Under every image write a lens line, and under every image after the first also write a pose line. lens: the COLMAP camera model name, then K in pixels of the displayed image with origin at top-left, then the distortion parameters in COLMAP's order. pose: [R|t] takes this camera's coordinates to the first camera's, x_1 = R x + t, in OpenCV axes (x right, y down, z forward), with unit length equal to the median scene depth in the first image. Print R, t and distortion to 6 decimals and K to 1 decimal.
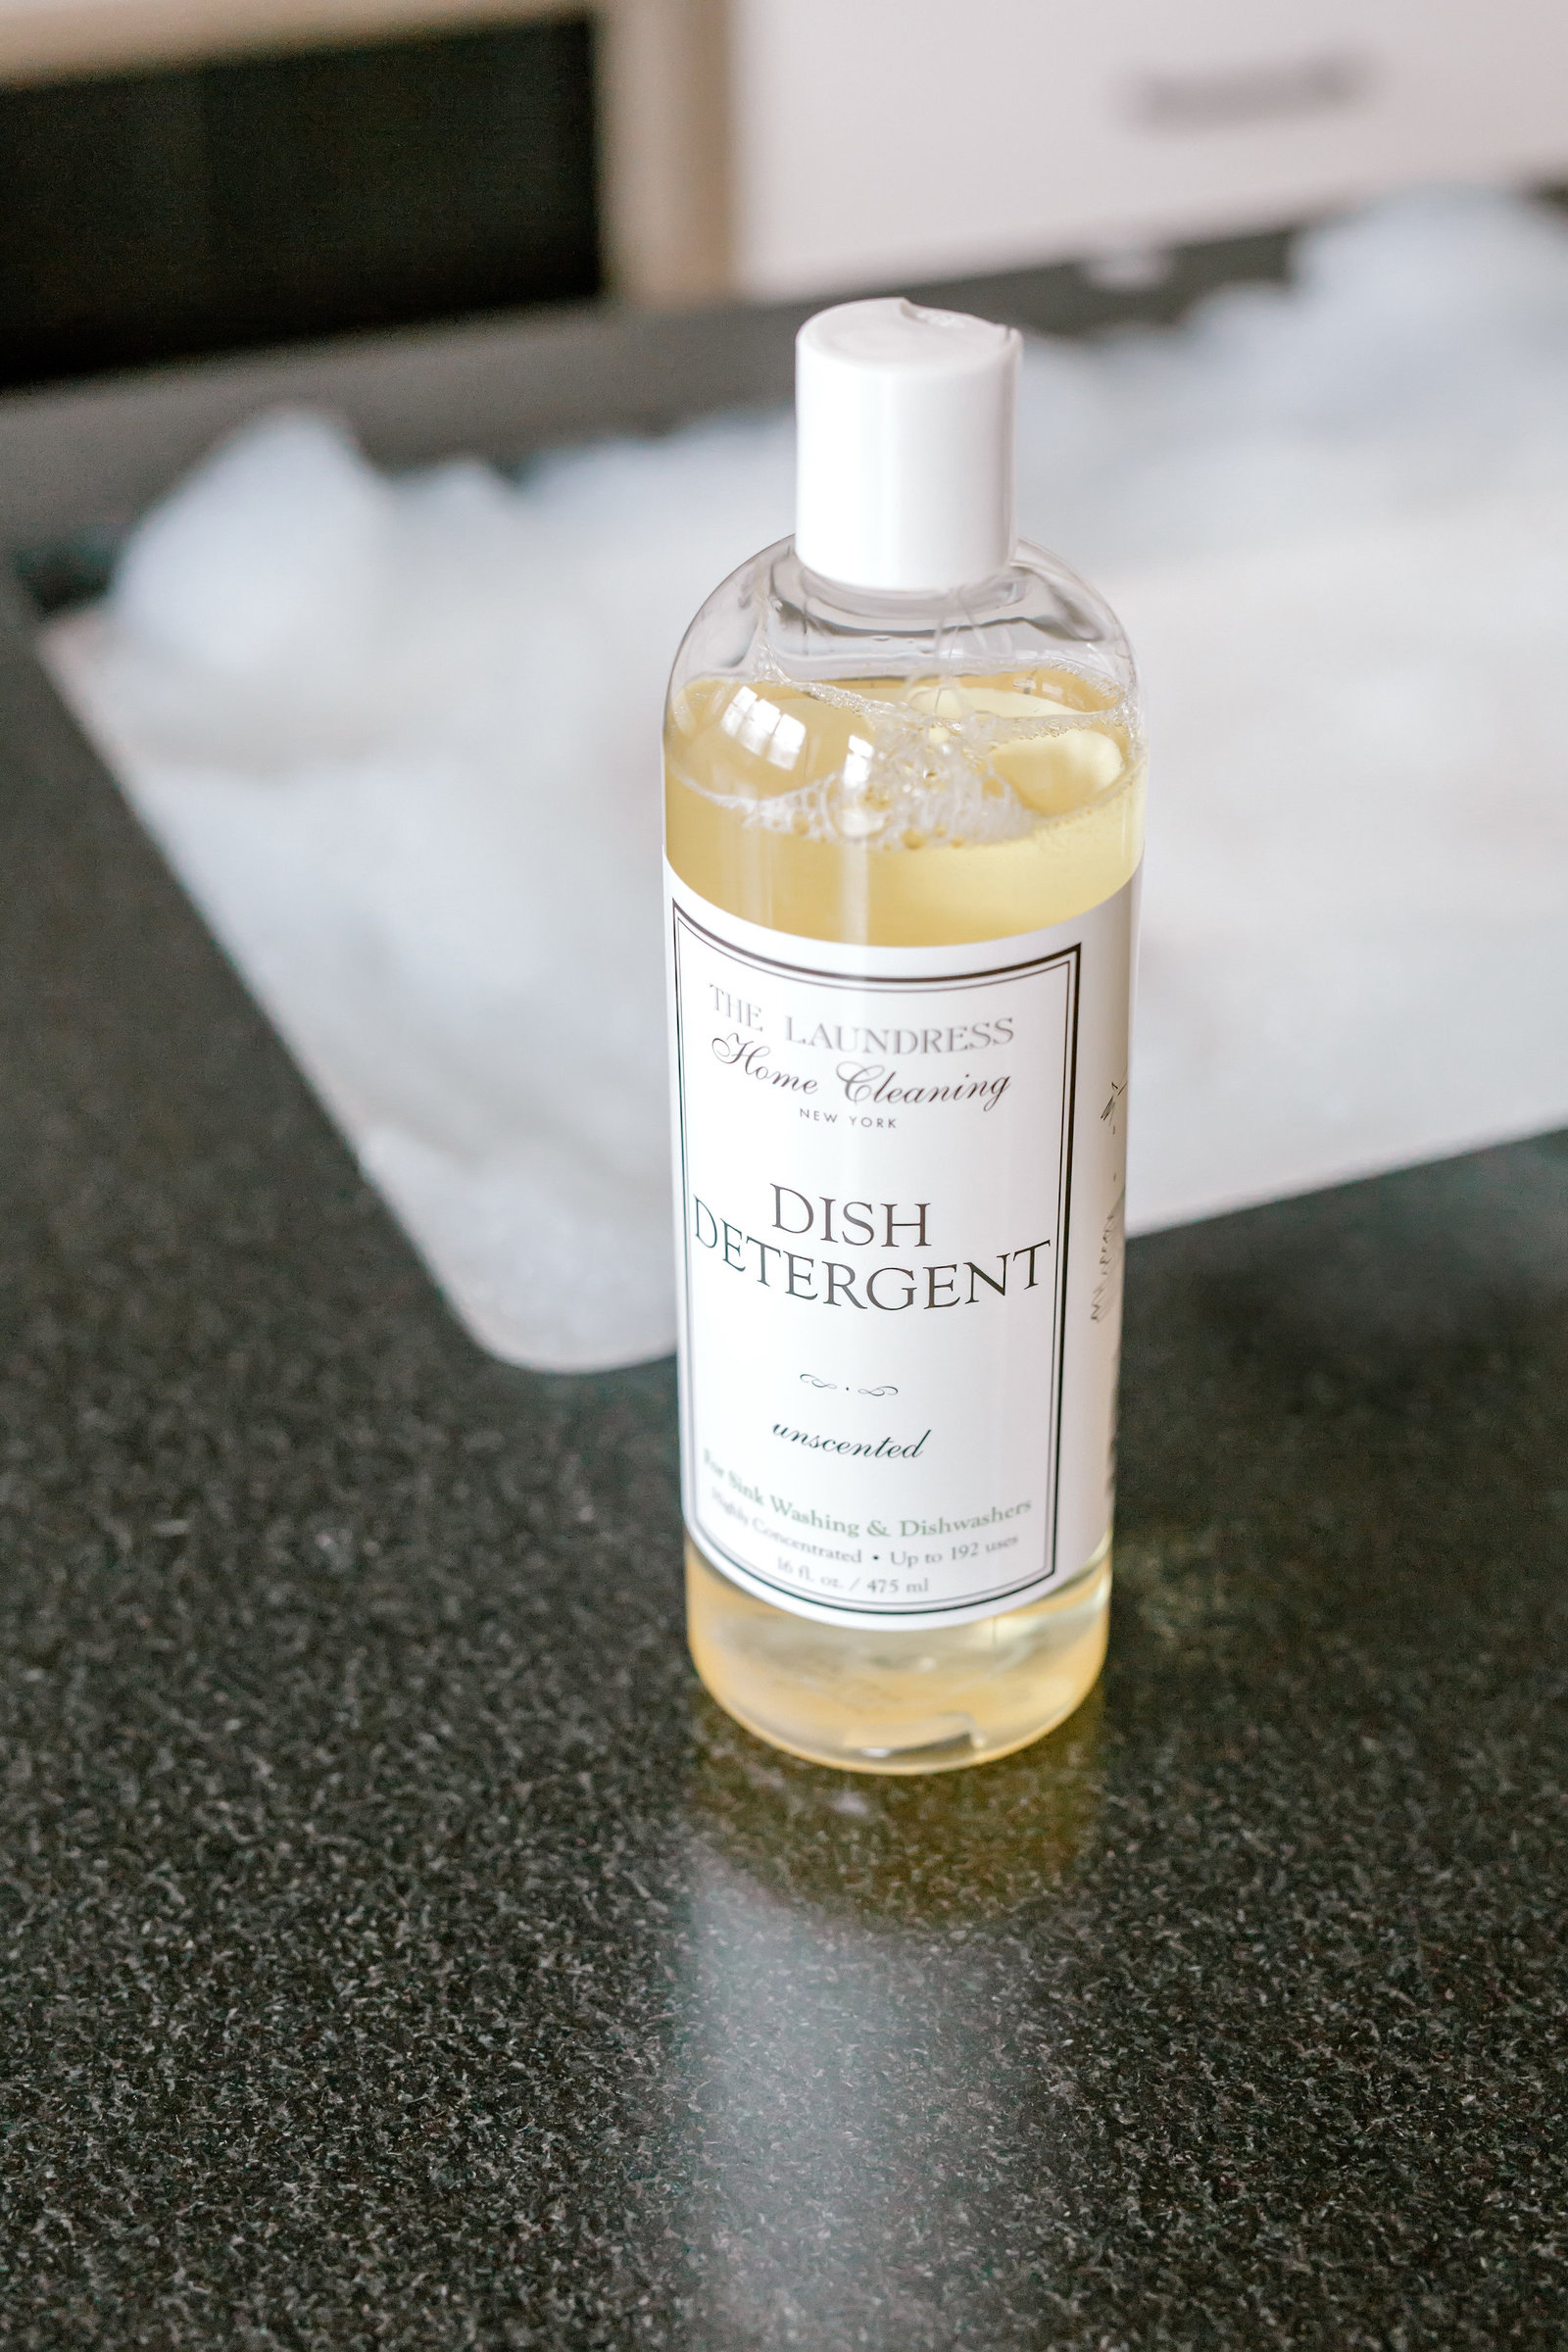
lens RADIAL K [[3486.1, 0, 784.0], [0, 3486.1, 1176.0], [0, 0, 1]] dist [-0.008420, 0.079858]
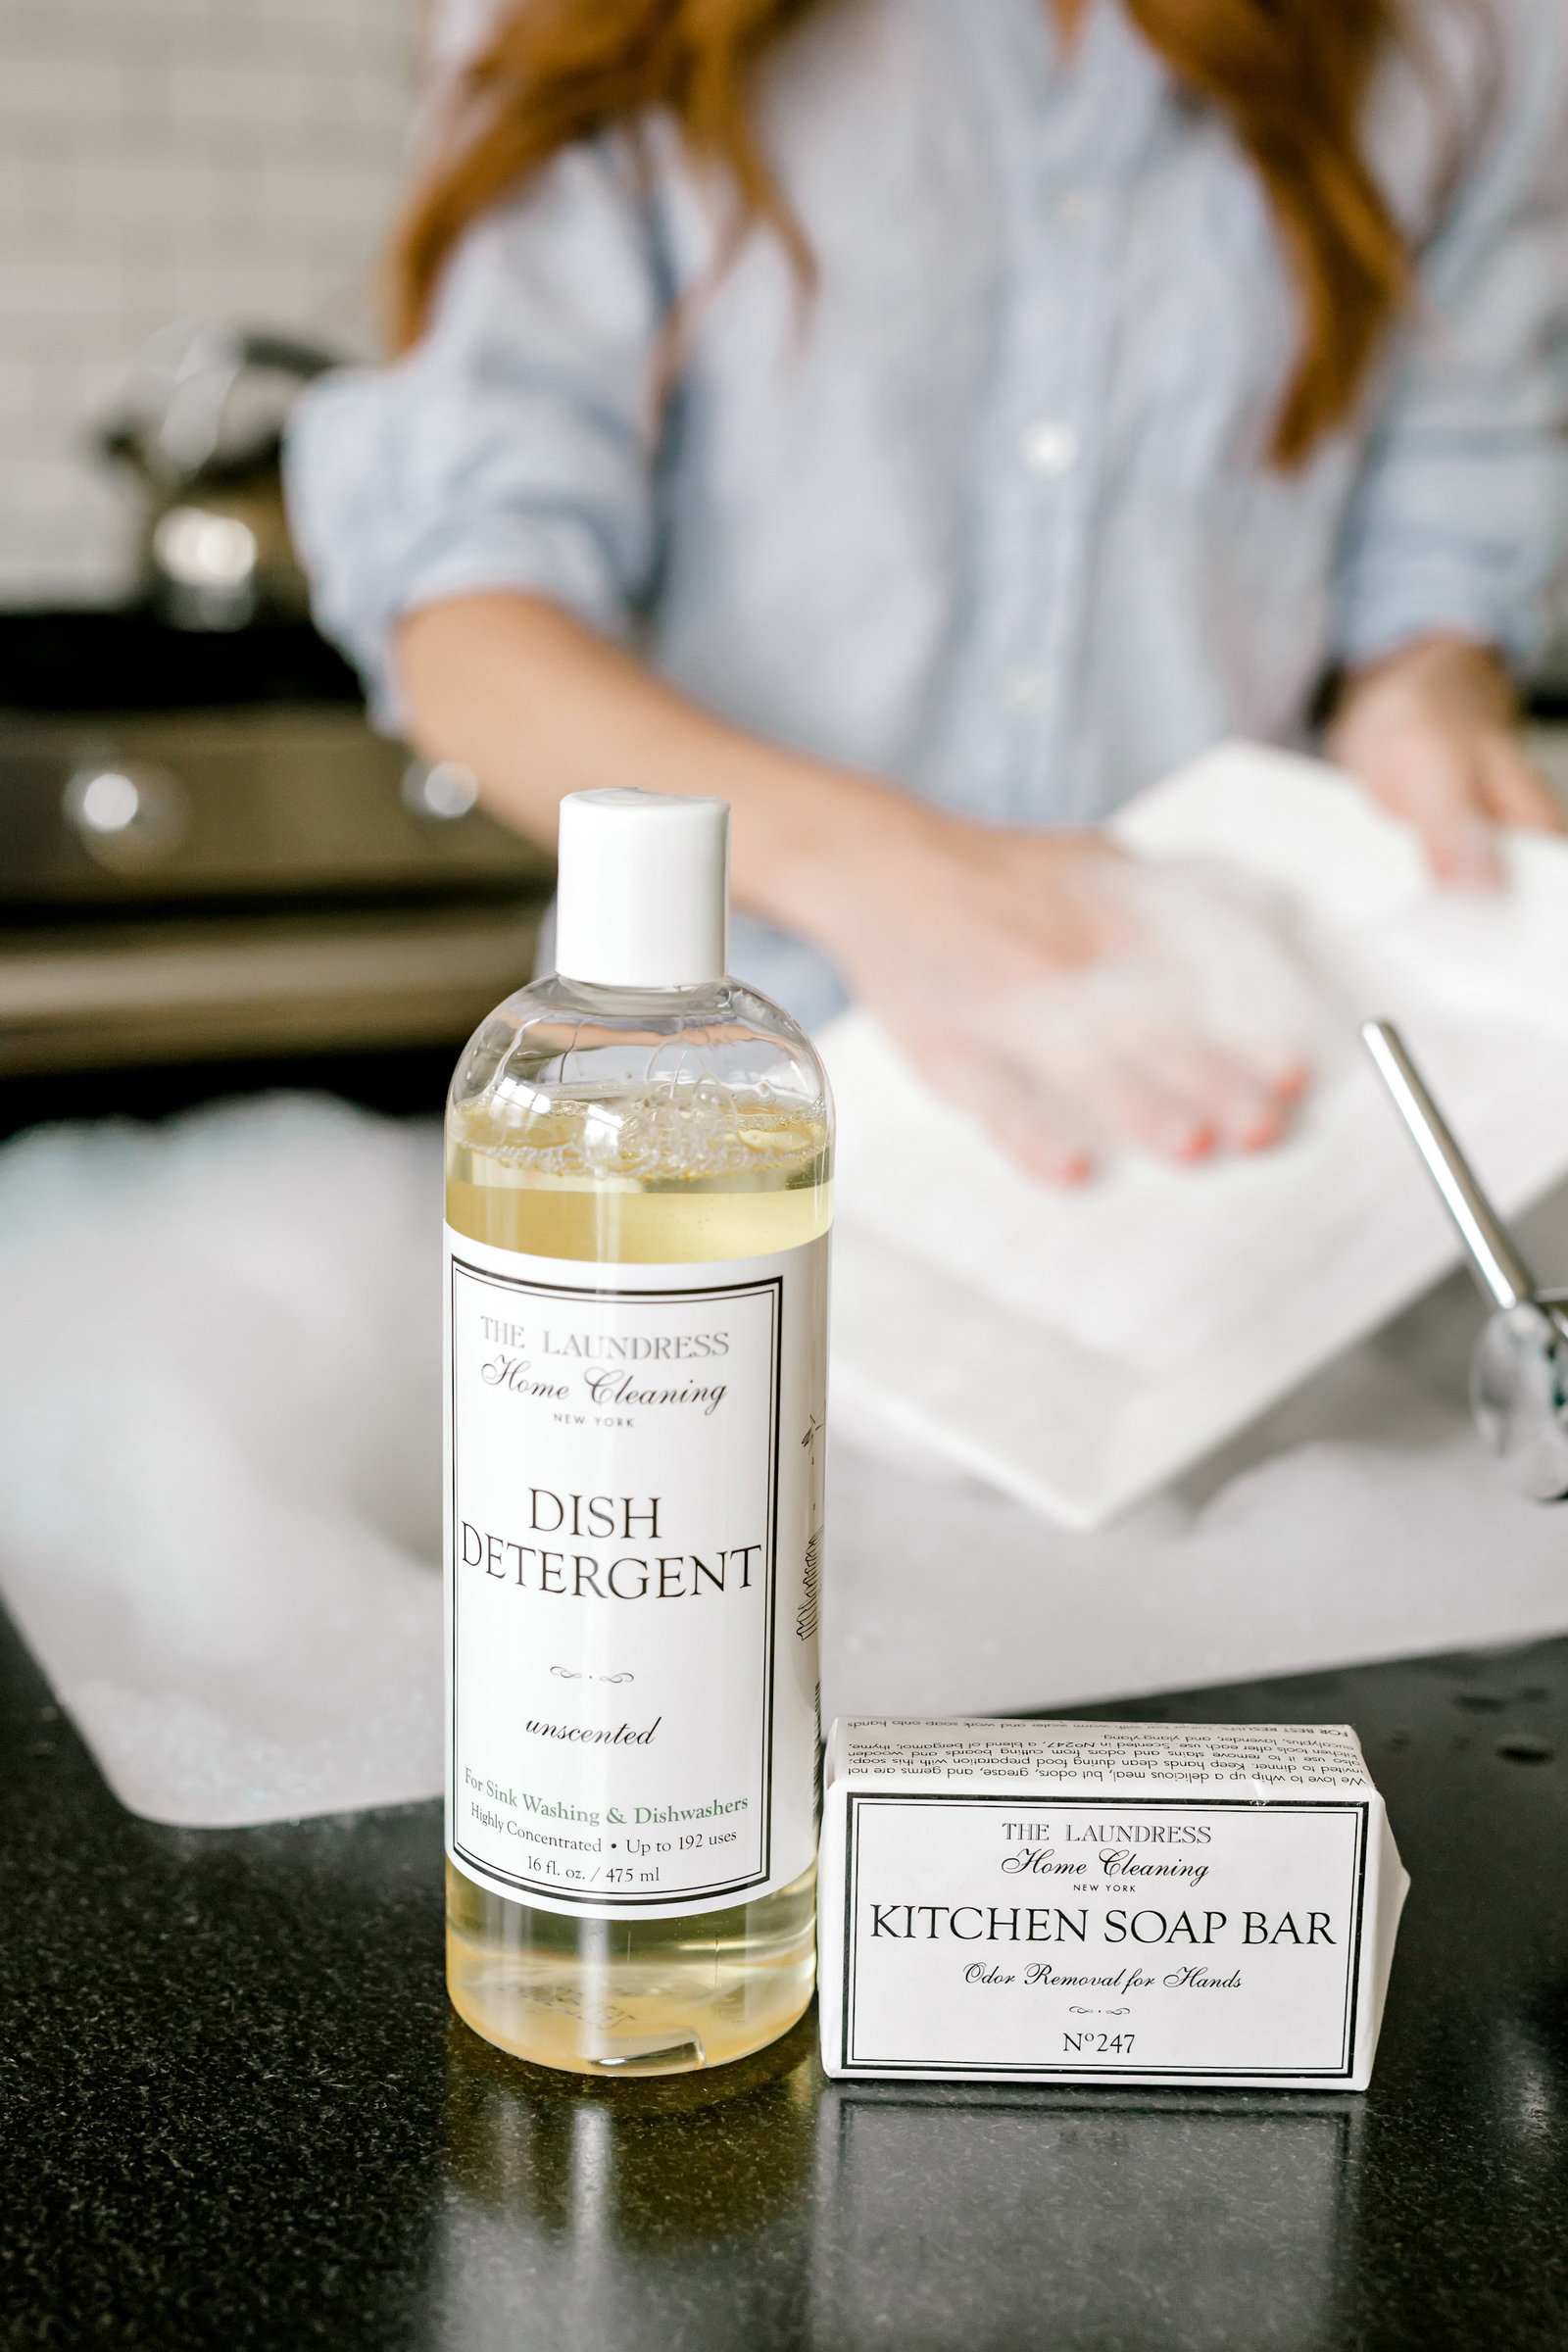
lens RADIAL K [[3605.7, 0, 784.0], [0, 3605.7, 1176.0], [0, 0, 1]] dist [-0.001648, 0.022976]
pose [[0.997131, 0.014075, 0.074370, -0.009848], [0.010802, 0.946040, -0.323871, 0.302066], [-0.074915, 0.323745, 0.943174, -0.212715]]
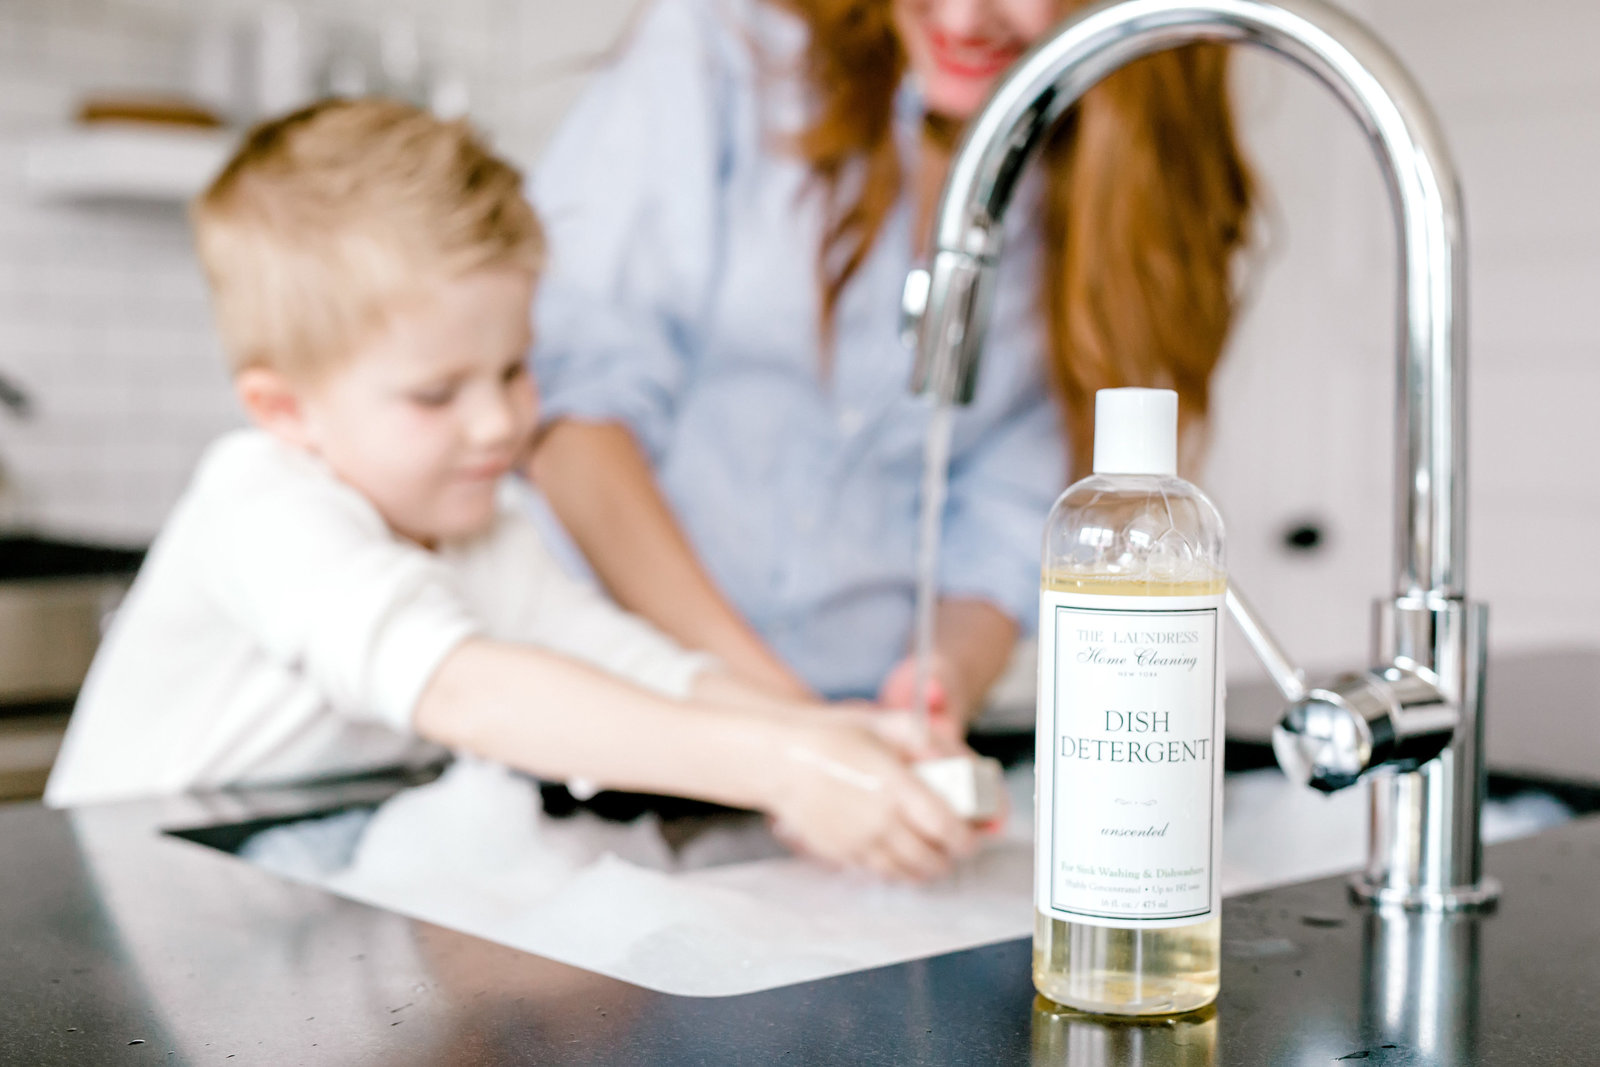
lens RADIAL K [[2371.5, 0, 799.4], [0, 2371.5, 508.5], [0, 0, 1]] dist [-0.008420, 0.079858]
pose [[0.982511, 0.015317, 0.185573, -0.535903], [0.080700, 0.863122, -0.498506, 0.706409], [-0.167808, 0.504764, 0.846790, -0.481618]]
